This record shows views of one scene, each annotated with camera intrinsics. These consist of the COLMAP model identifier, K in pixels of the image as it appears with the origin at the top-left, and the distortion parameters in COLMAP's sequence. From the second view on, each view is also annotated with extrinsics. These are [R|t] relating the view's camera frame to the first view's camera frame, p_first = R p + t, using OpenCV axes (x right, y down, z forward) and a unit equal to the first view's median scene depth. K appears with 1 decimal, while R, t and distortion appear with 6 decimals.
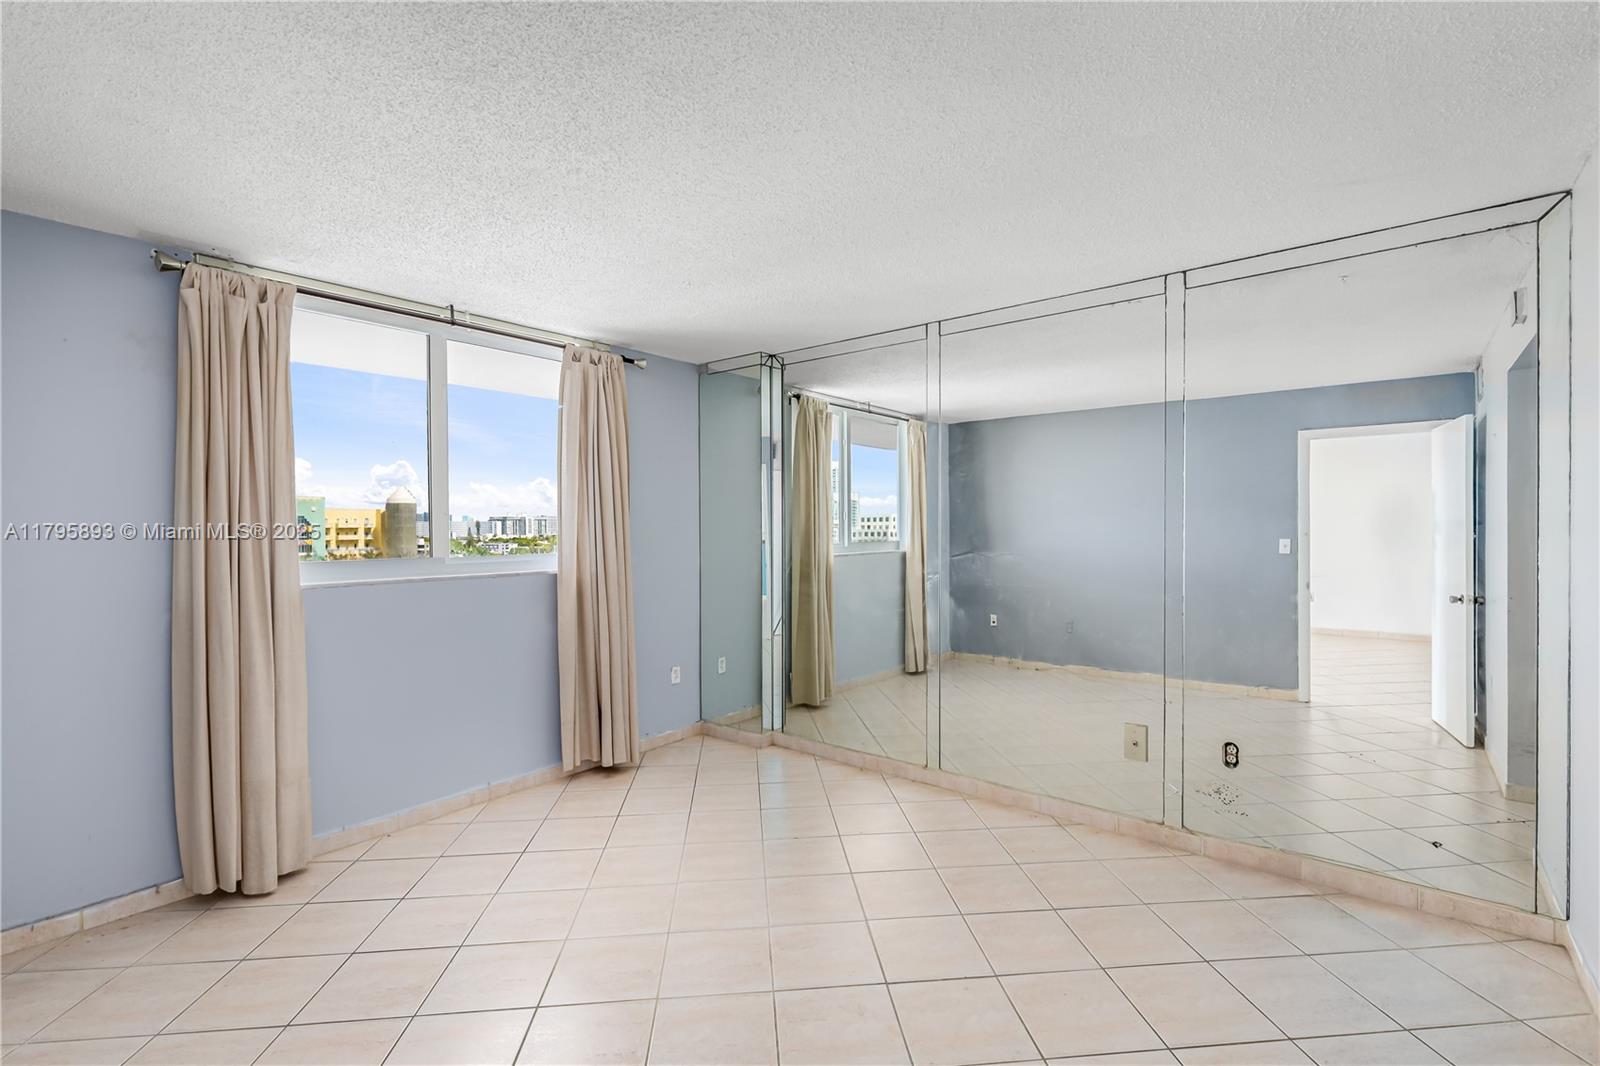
lens RADIAL K [[692.6, 0, 806.8], [0, 692.6, 534.8], [0, 0, 1]] dist [0.008902, -0.000465]
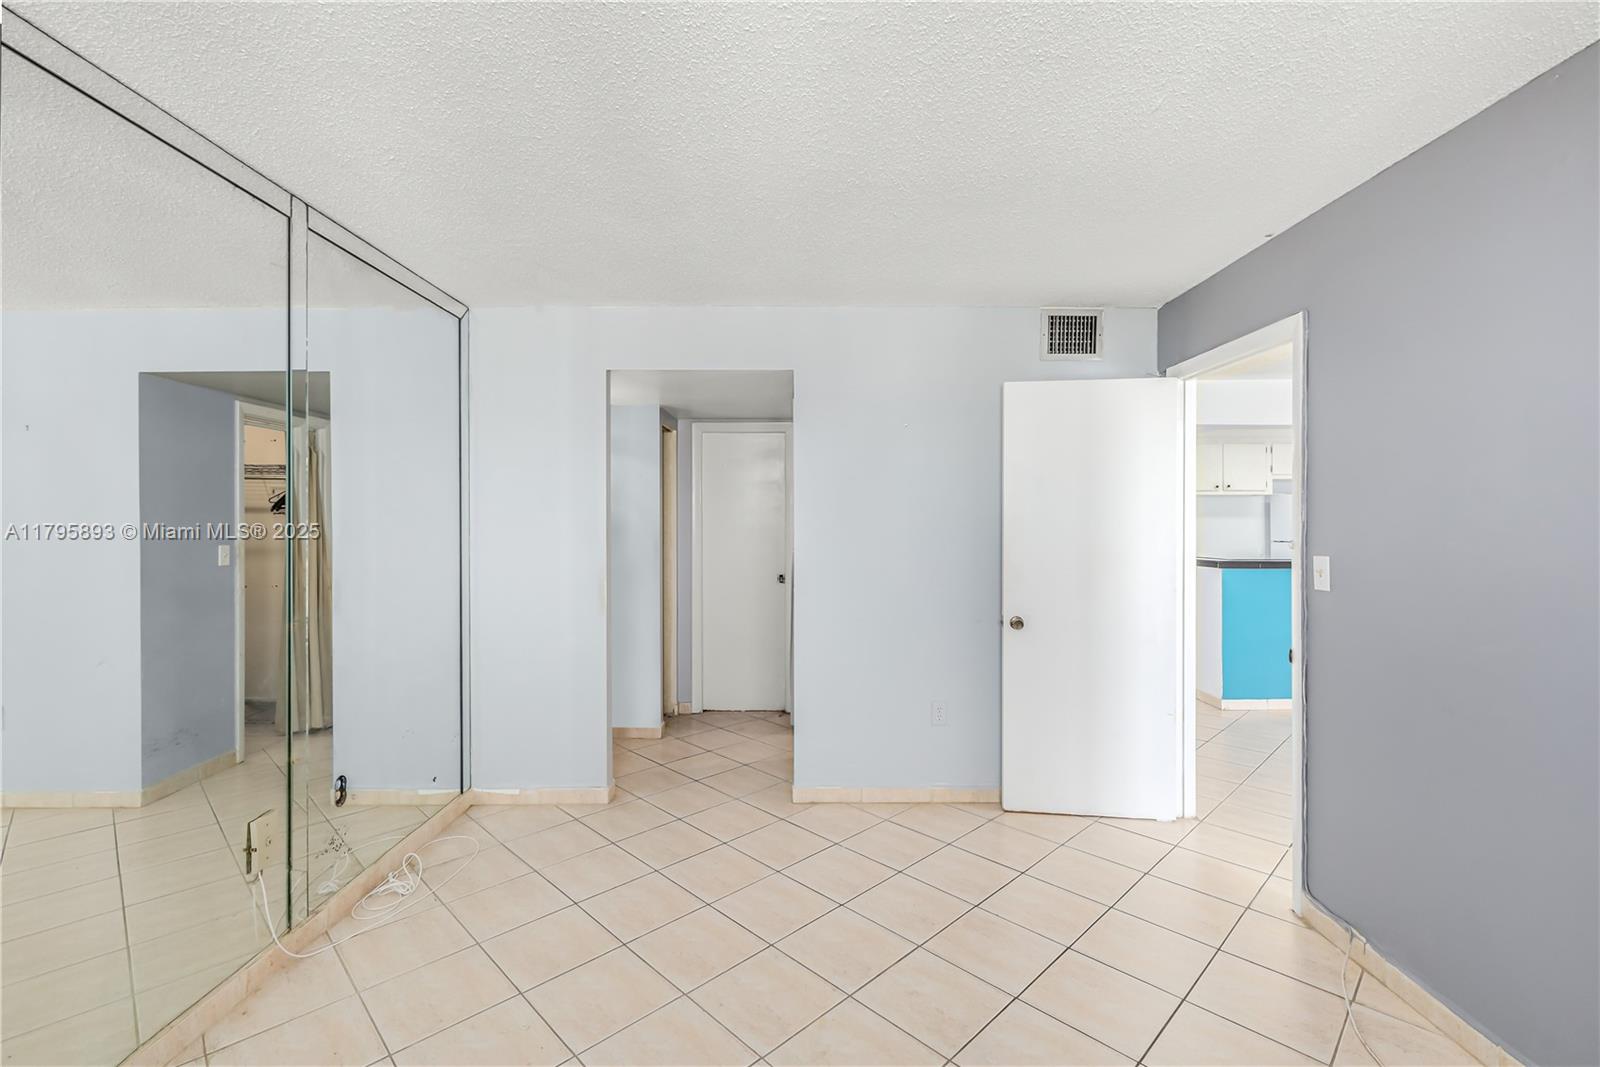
lens RADIAL K [[692.6, 0, 806.2], [0, 692.6, 535.8], [0, 0, 1]] dist [0.008902, -0.000465]
pose [[-0.640295, -0.001660, 0.768128, -0.424442], [0.011351, 0.999868, 0.011622, -0.007371], [-0.768046, 0.016161, -0.640191, 1.076895]]
